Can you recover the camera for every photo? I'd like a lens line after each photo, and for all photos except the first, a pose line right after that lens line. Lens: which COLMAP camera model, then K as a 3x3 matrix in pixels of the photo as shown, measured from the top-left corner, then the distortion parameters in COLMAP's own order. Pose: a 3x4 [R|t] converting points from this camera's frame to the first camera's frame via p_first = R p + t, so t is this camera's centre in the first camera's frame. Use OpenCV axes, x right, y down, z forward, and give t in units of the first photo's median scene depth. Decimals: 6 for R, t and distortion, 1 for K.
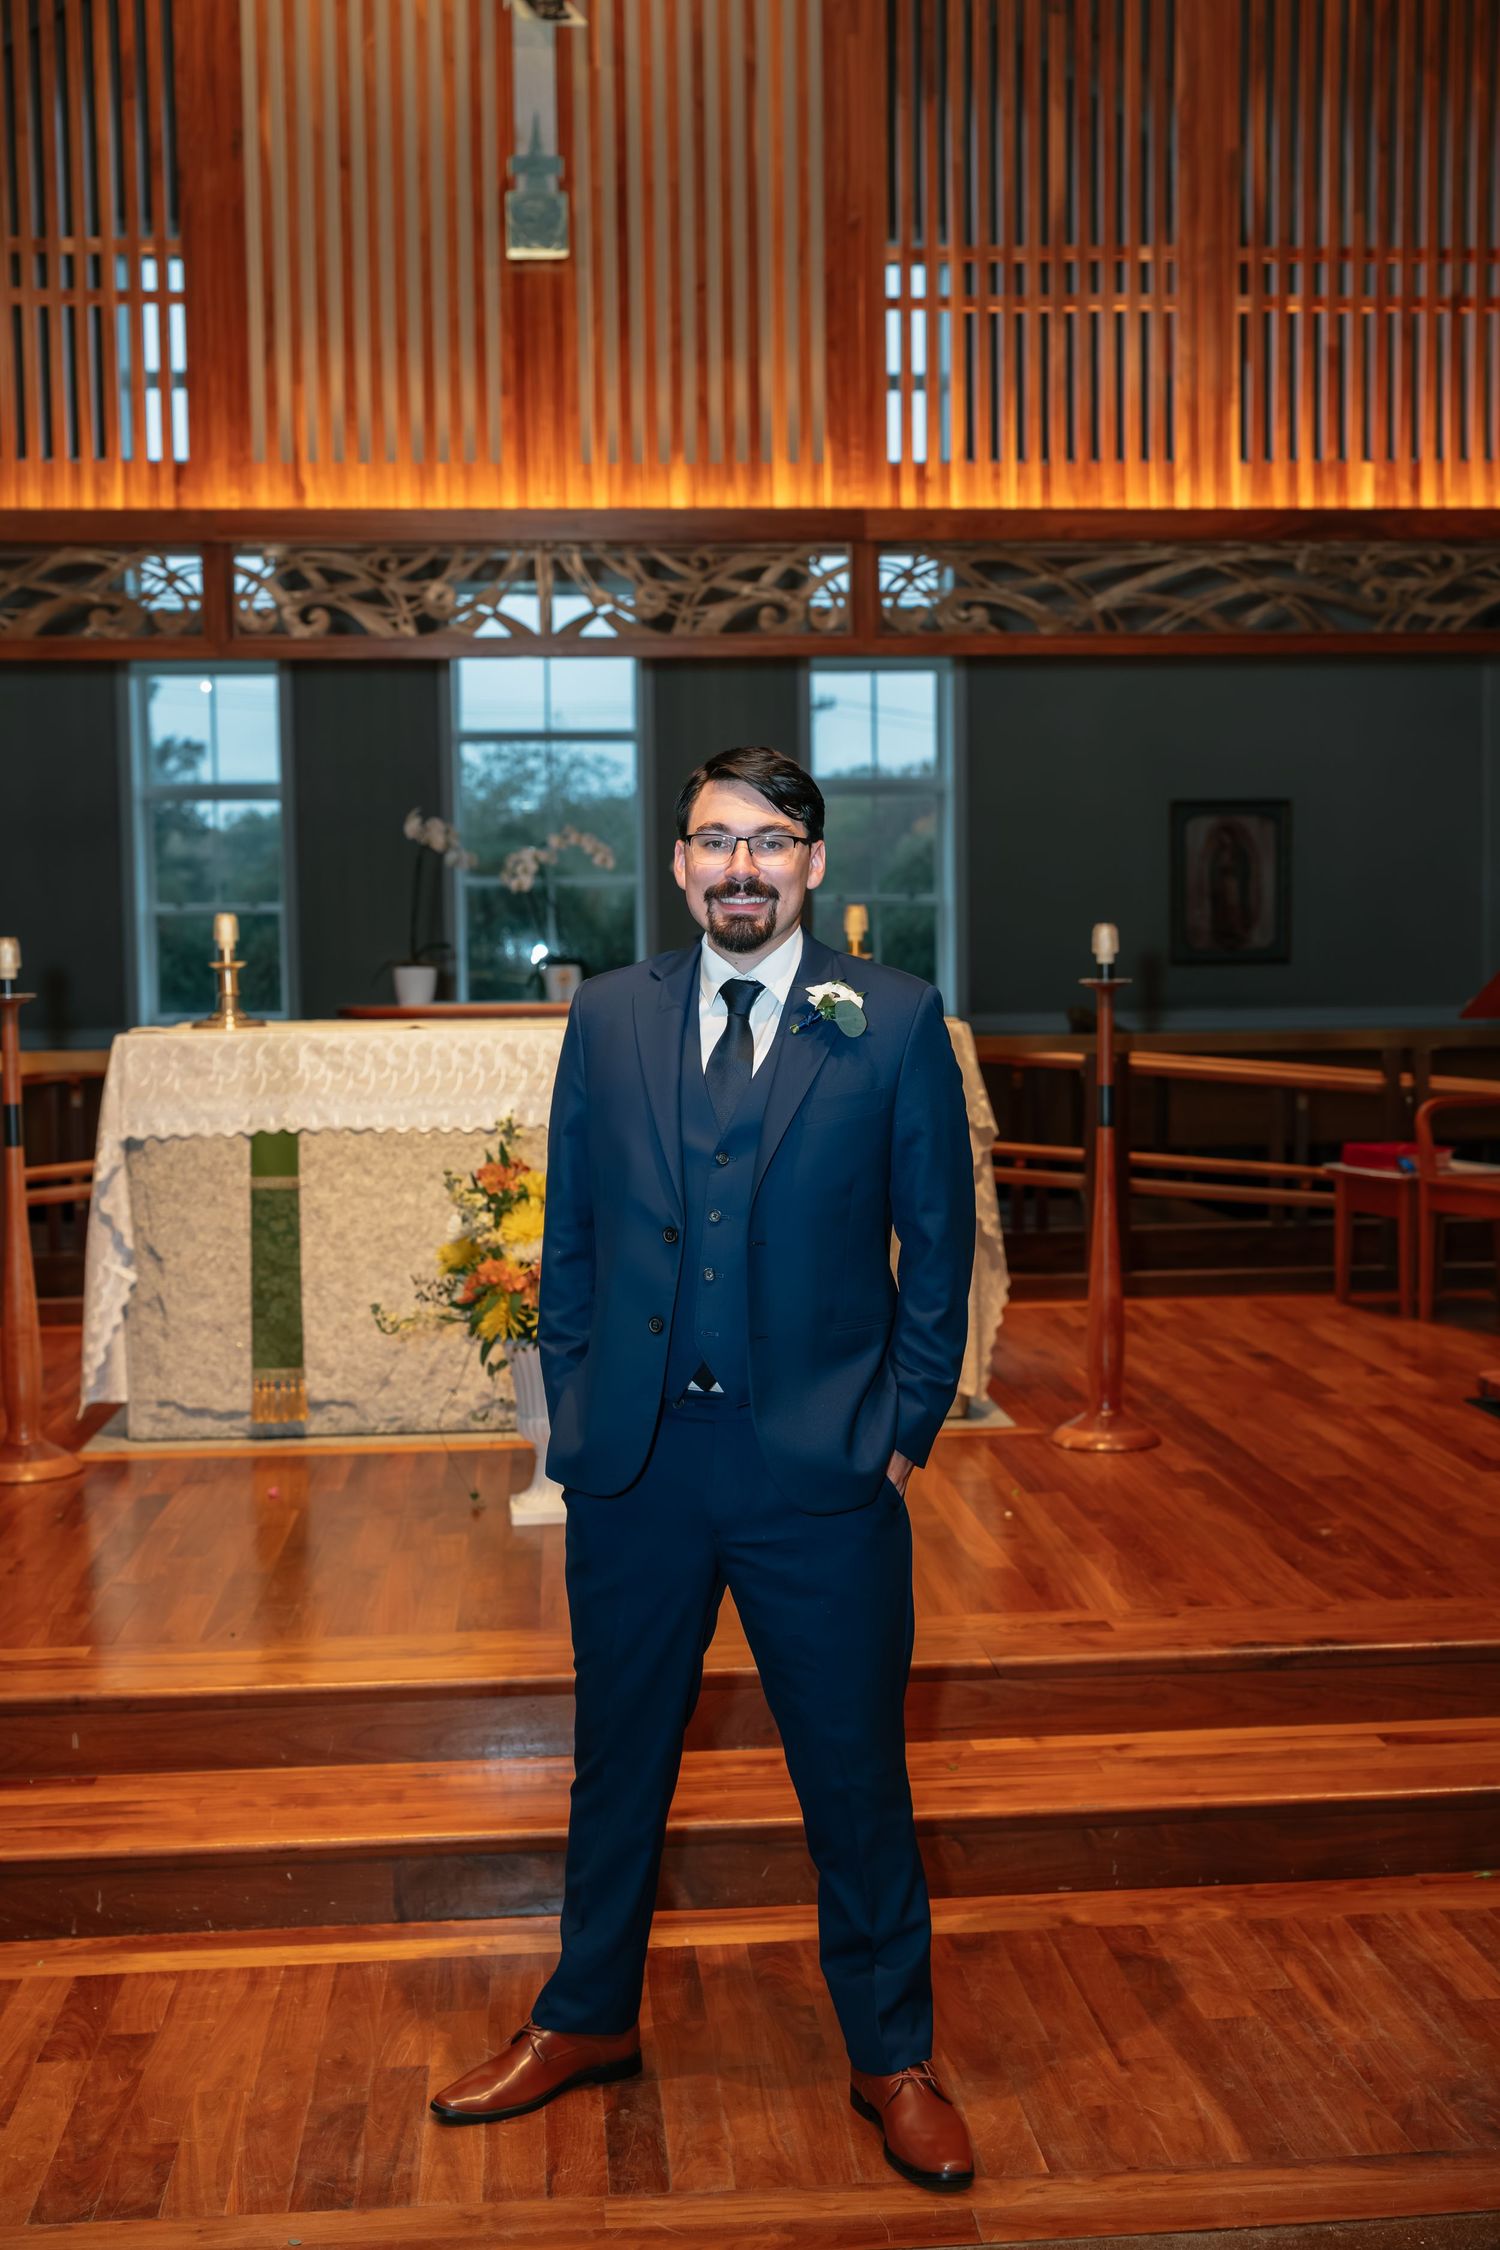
lens RADIAL K [[2536.3, 0, 750.0], [0, 2536.3, 1125.0], [0, 0, 1]] dist [0.003414, -0.031131]
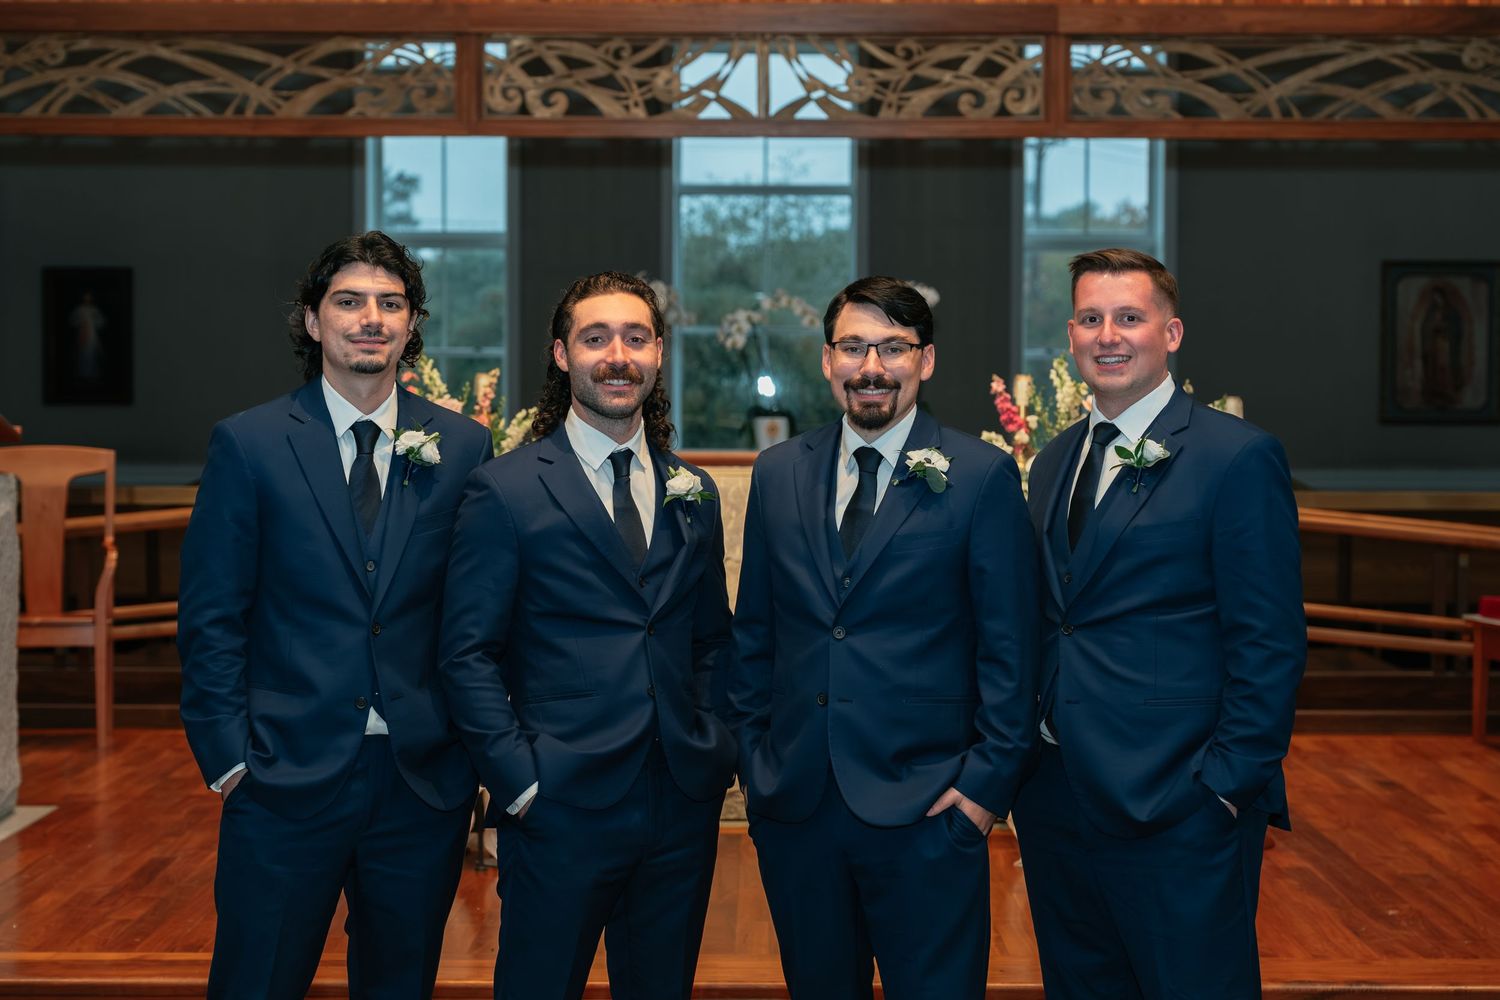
lens RADIAL K [[2650.7, 0, 754.0], [0, 2650.7, 458.4], [0, 0, 1]] dist [-0.005489, 0.049748]
pose [[0.996290, 0.020078, -0.083688, 0.014700], [-0.023771, 0.998776, -0.043365, 0.003974], [0.082715, 0.045193, 0.995548, -0.136697]]
